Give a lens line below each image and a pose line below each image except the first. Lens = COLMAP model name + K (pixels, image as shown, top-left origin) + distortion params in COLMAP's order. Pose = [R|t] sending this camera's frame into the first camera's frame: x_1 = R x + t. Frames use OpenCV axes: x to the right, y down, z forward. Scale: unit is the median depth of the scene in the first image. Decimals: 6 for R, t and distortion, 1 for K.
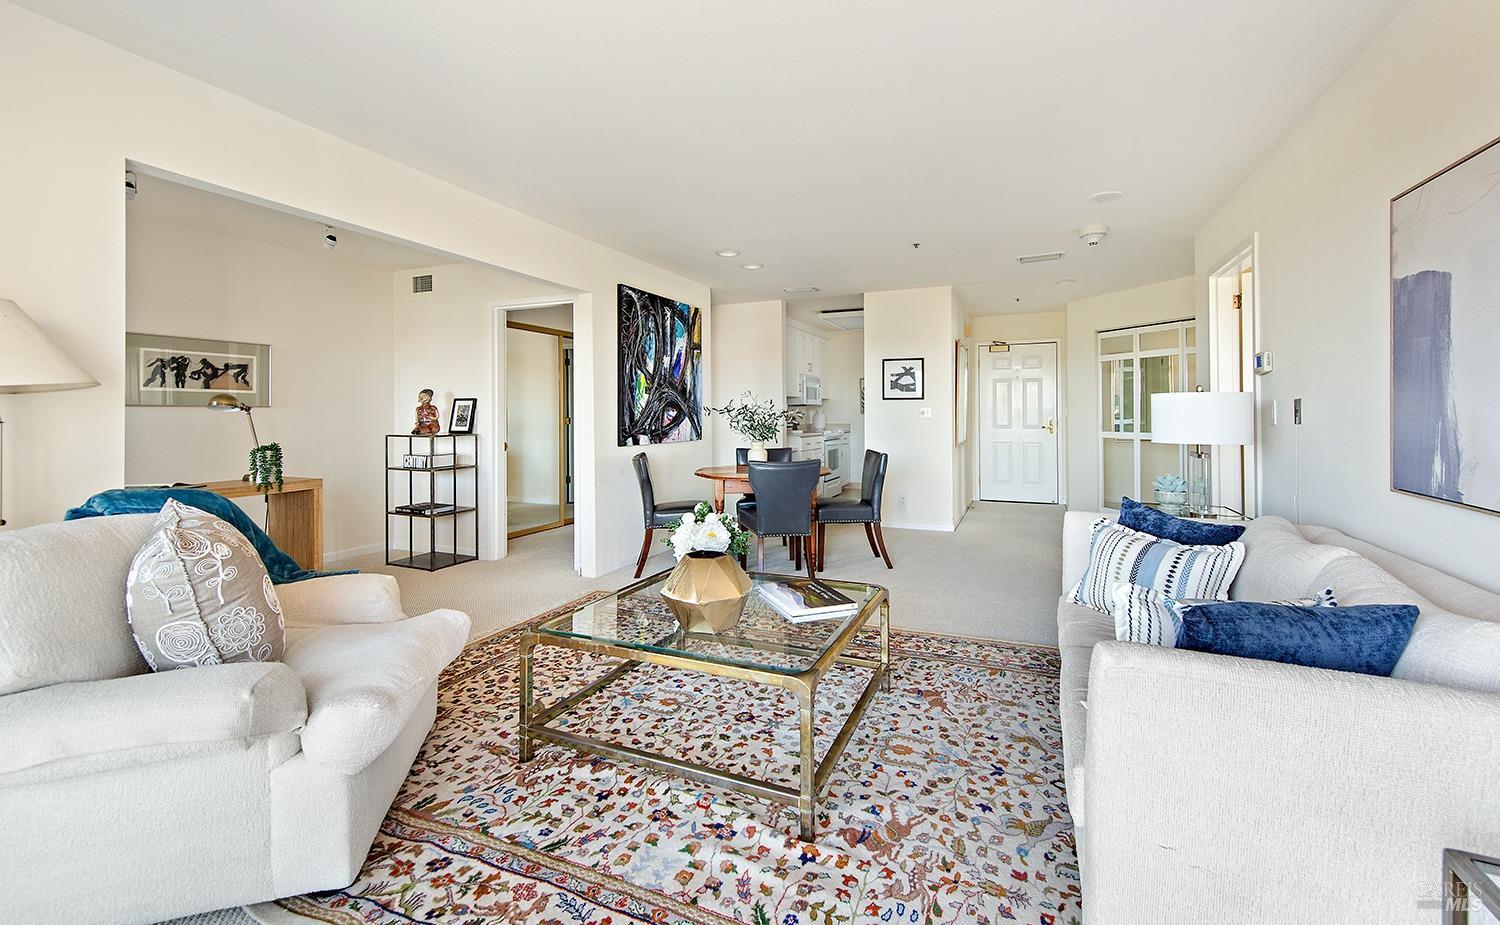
lens RADIAL K [[603.7, 0, 766.7], [0, 603.7, 412.4], [0, 0, 1]] dist [0.004128, 0.000135]
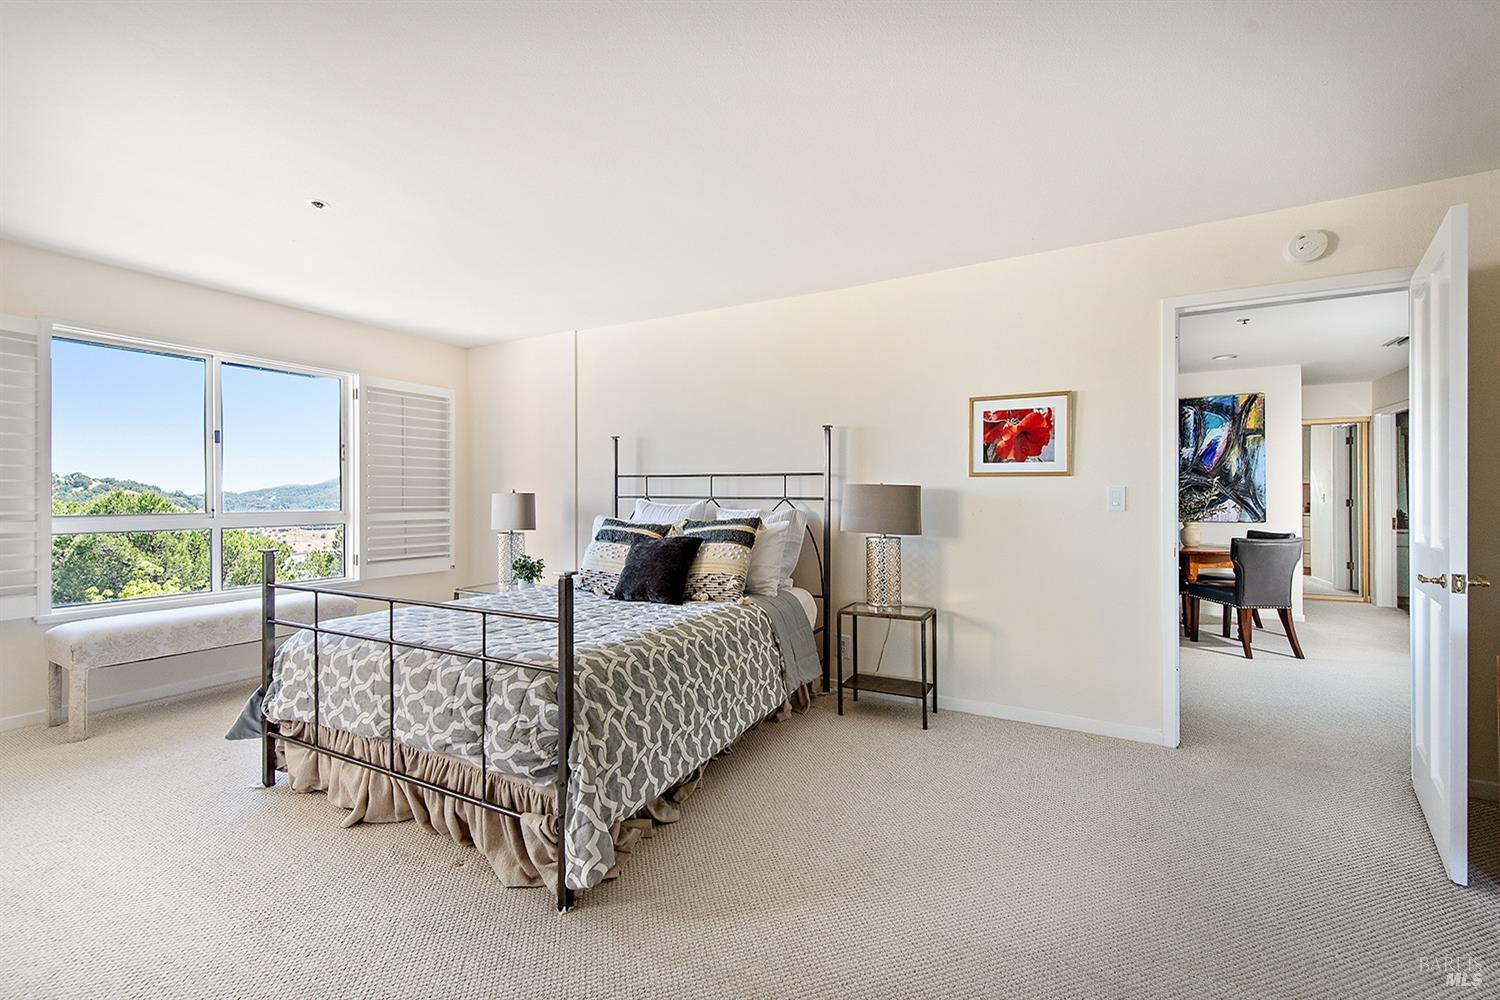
lens RADIAL K [[626.1, 0, 748.3], [0, 626.1, 499.8], [0, 0, 1]] dist [0.000268, -0.000072]
pose [[-0.119292, 0.006782, -0.992836, 1.208533], [0.006825, 0.999959, 0.006011, -0.005247], [0.992836, -0.006059, -0.119333, 0.306096]]
